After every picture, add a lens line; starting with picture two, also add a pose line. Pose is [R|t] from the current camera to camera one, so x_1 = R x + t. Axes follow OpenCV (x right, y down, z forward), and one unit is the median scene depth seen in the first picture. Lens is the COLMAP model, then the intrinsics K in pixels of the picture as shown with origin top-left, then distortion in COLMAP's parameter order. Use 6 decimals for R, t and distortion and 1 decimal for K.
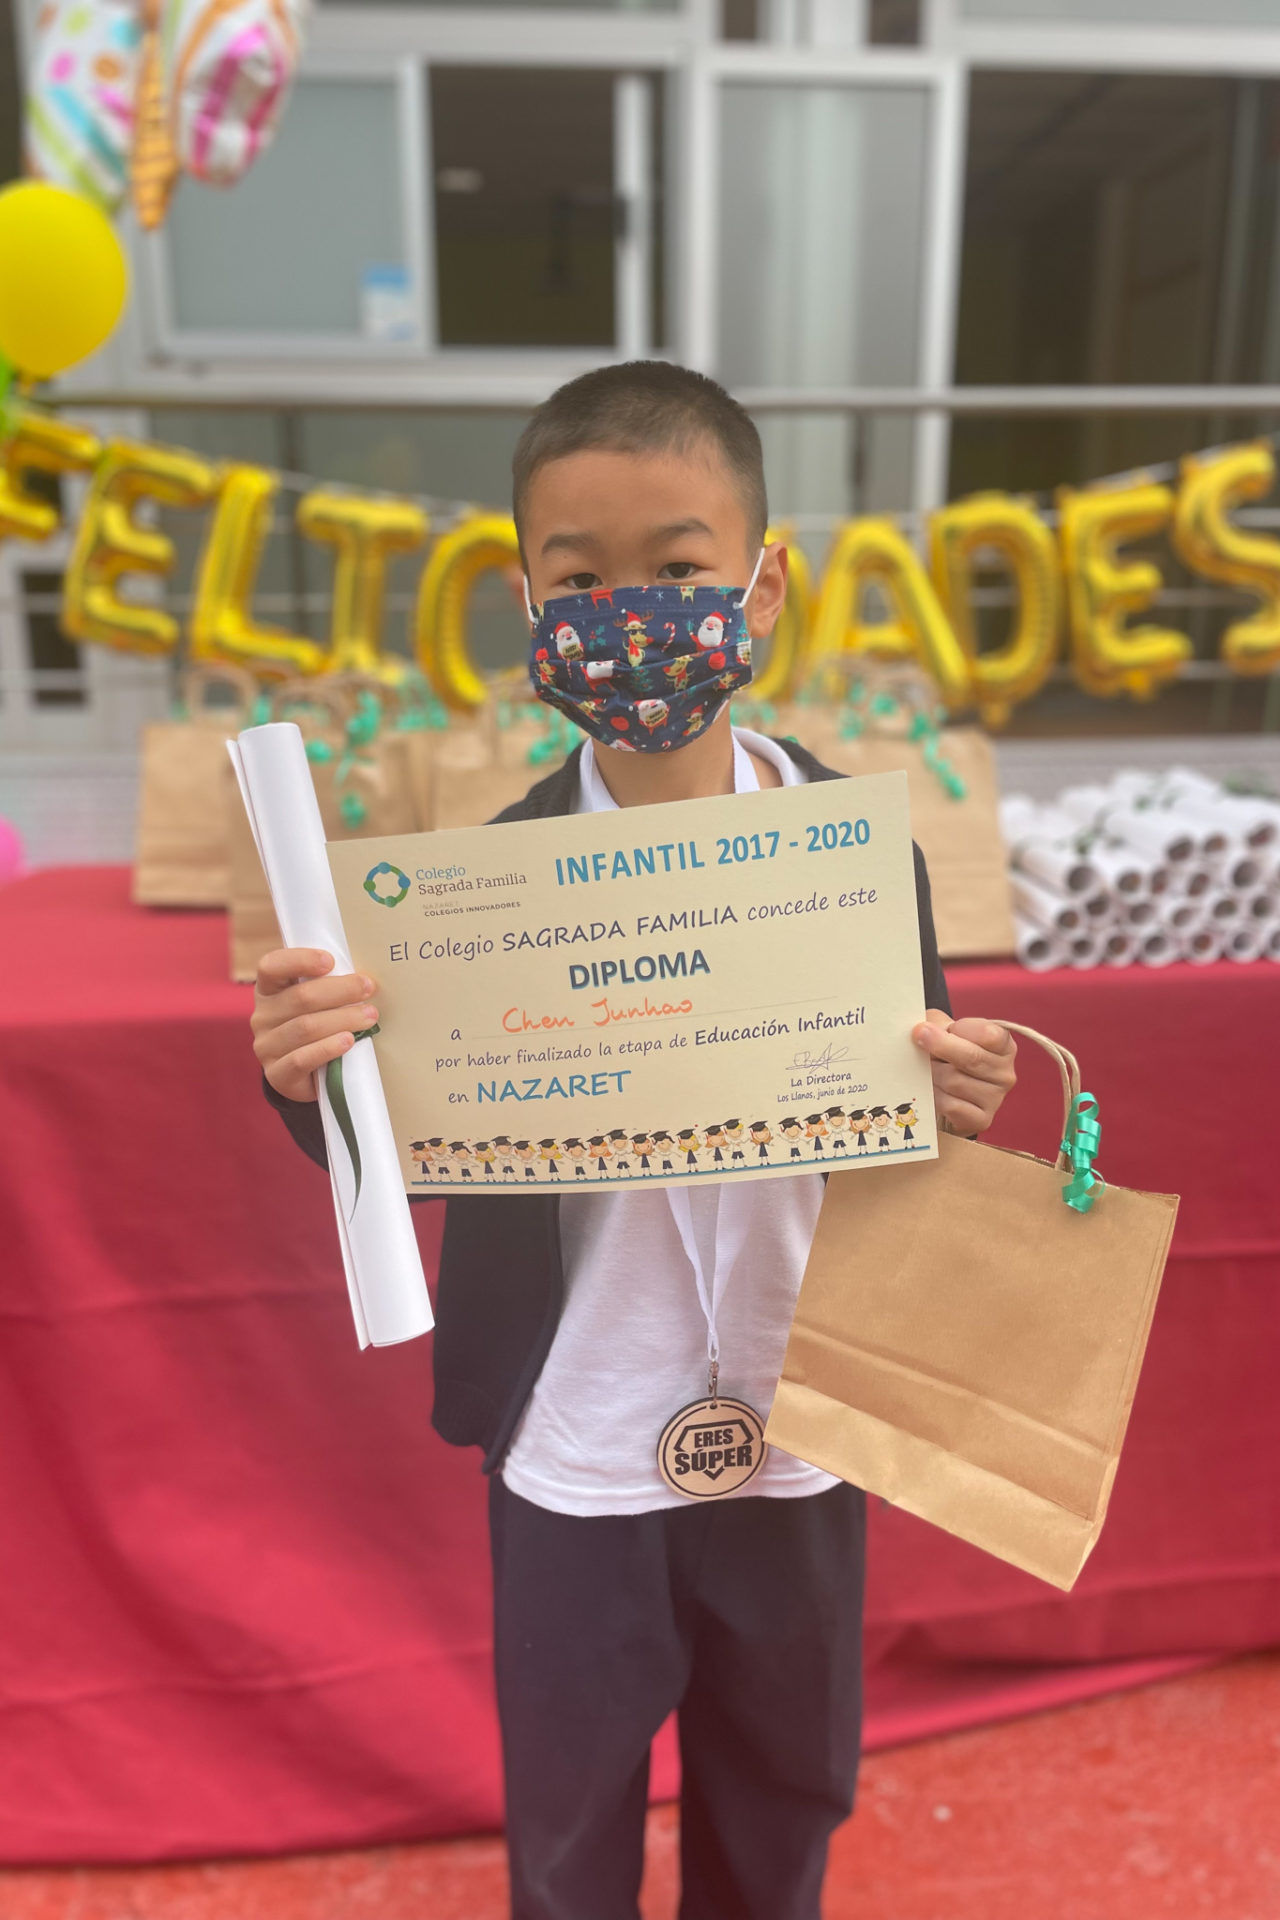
lens RADIAL K [[1444.2, 0, 651.9], [0, 1444.2, 951.4], [0, 0, 1]] dist [0.079166, -0.108402]
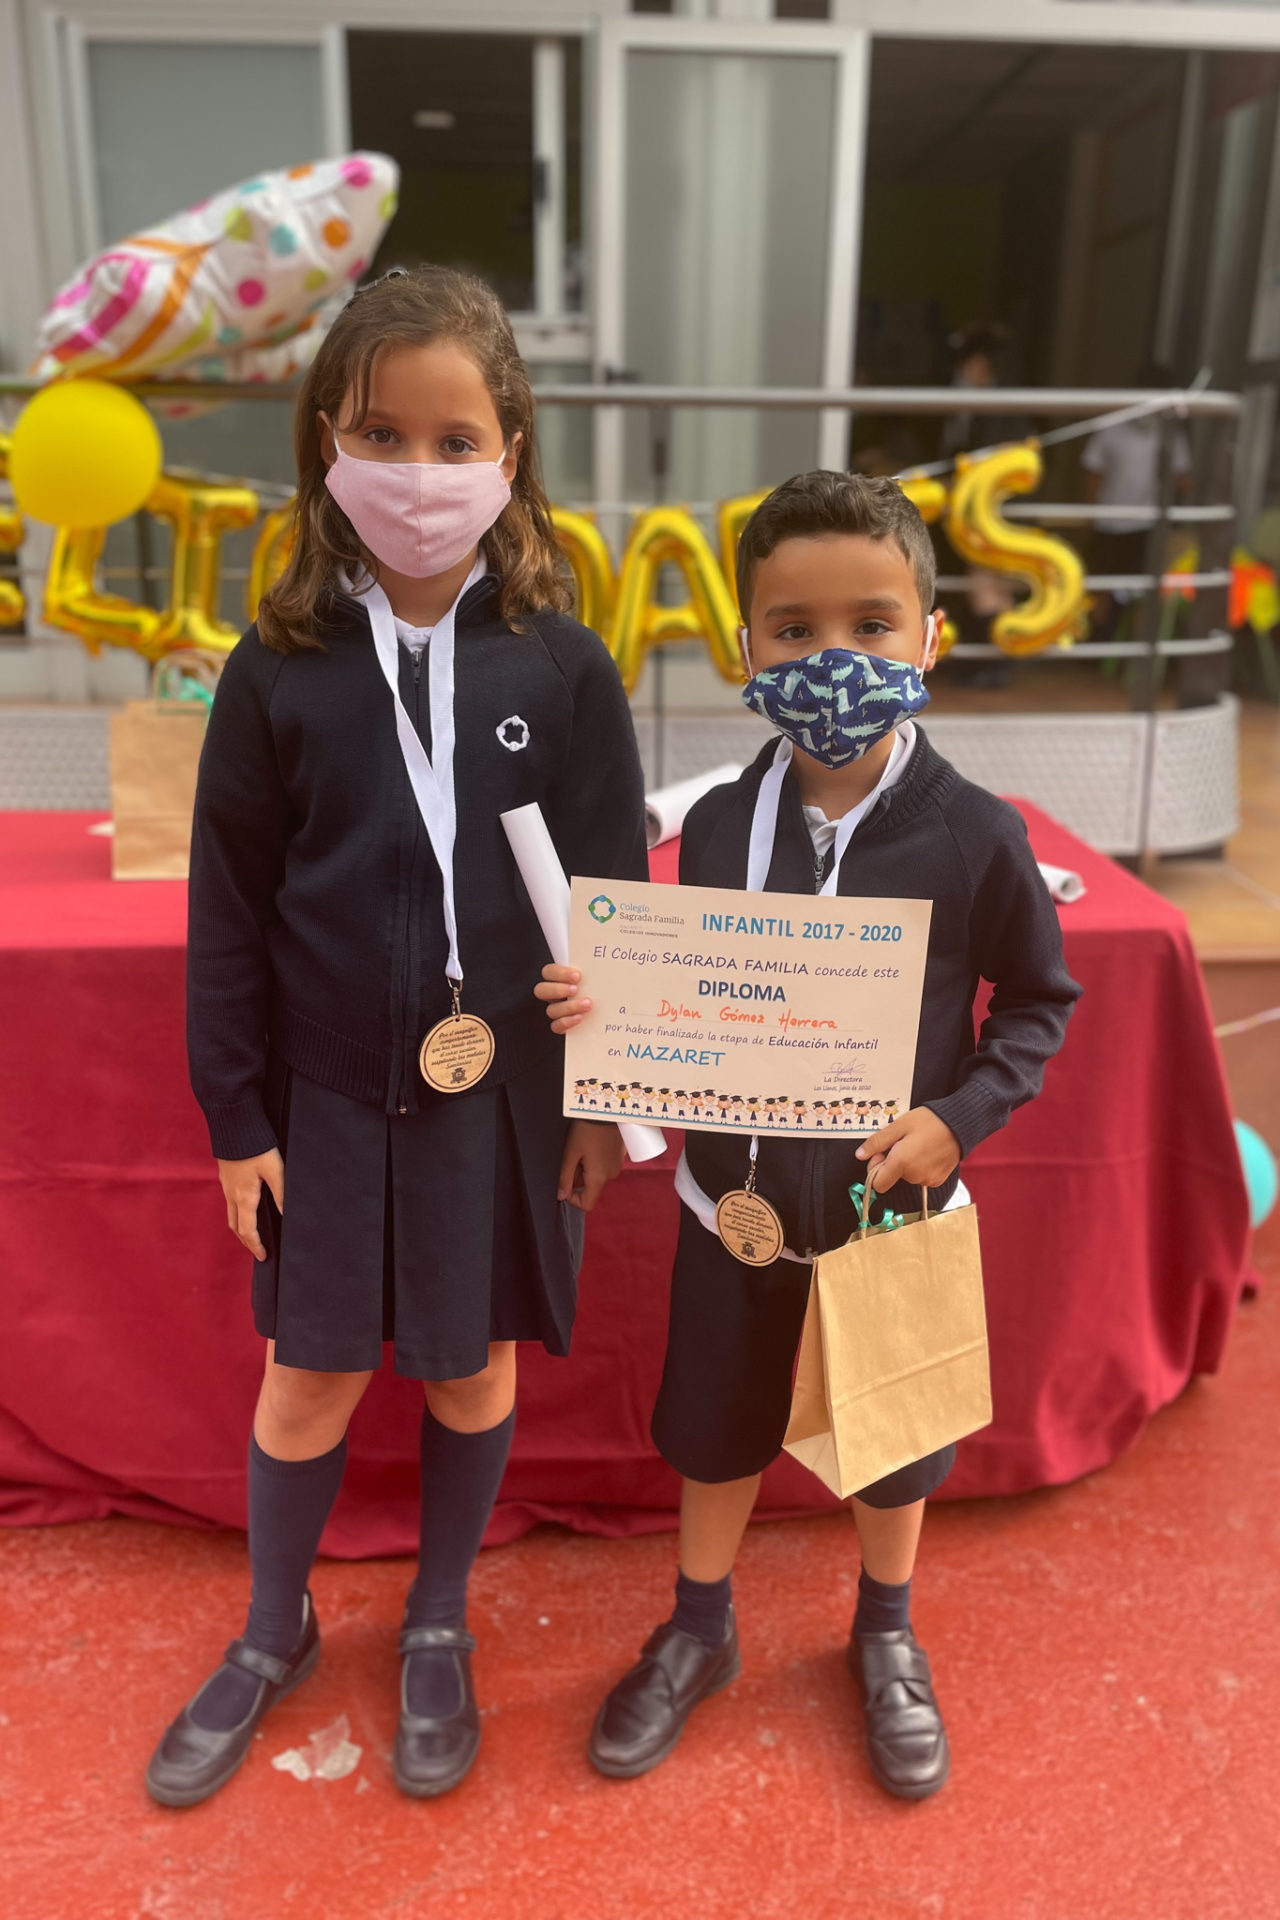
lens RADIAL K [[1444.2, 0, 651.4], [0, 1444.2, 947.5], [0, 0, 1]] dist [0.079166, -0.108402]
pose [[0.999570, 0.023576, -0.017428, 0.168434], [-0.022779, 0.998746, 0.044584, -0.015353], [0.018457, -0.044168, 0.998854, -0.106226]]
